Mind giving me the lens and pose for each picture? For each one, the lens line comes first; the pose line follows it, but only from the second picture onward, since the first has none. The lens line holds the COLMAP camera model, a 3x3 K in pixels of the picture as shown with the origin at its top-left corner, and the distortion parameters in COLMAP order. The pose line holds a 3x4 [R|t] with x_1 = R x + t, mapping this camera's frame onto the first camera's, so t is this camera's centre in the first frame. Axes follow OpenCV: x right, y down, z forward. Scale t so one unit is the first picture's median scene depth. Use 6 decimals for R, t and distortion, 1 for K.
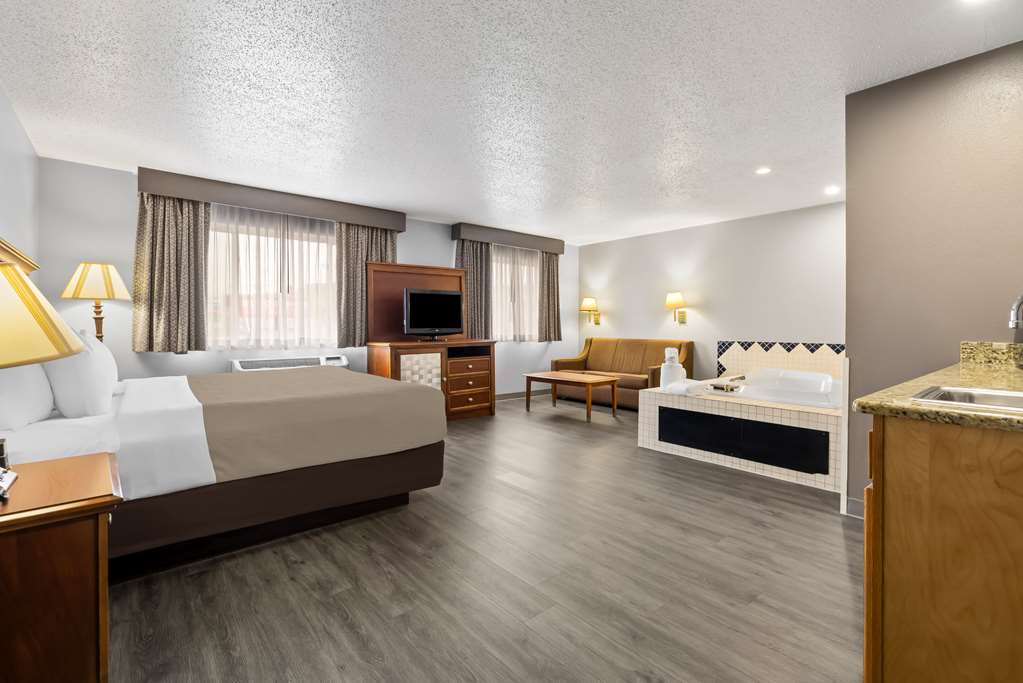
lens RADIAL K [[466.0, 0, 530.7], [0, 466.0, 328.8], [0, 0, 1]] dist [-0.005125, 0.000471]
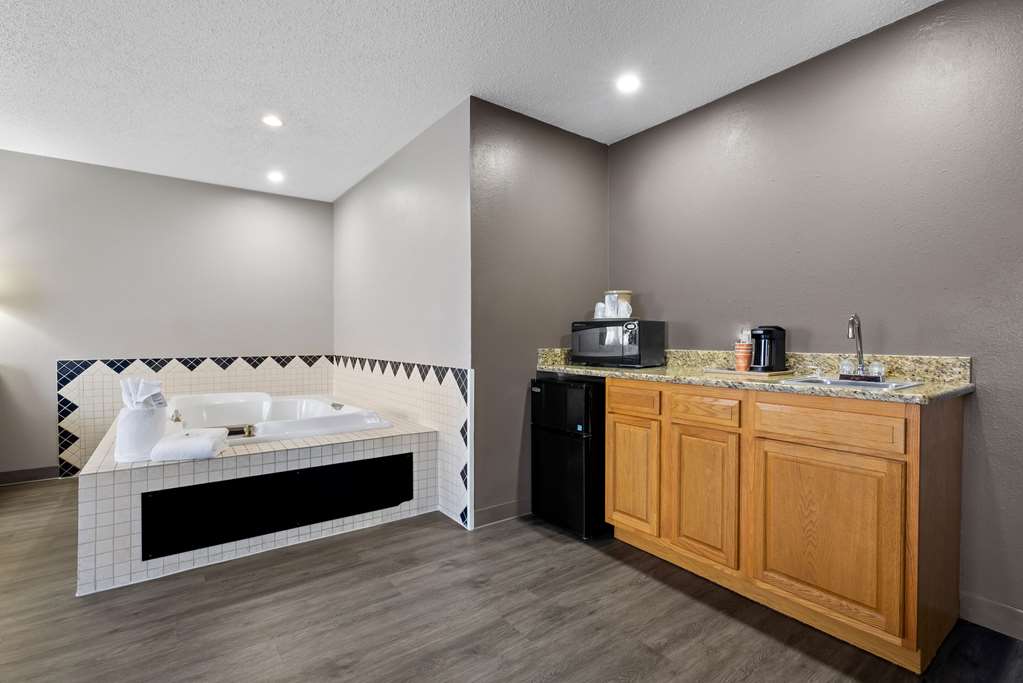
lens RADIAL K [[466.0, 0, 513.0], [0, 466.0, 338.9], [0, 0, 1]] dist [-0.005125, 0.000471]
pose [[0.094851, -0.004877, 0.995480, -0.223242], [0.005349, 0.999976, 0.004390, -0.001359], [-0.995477, 0.004909, 0.094875, 0.656785]]
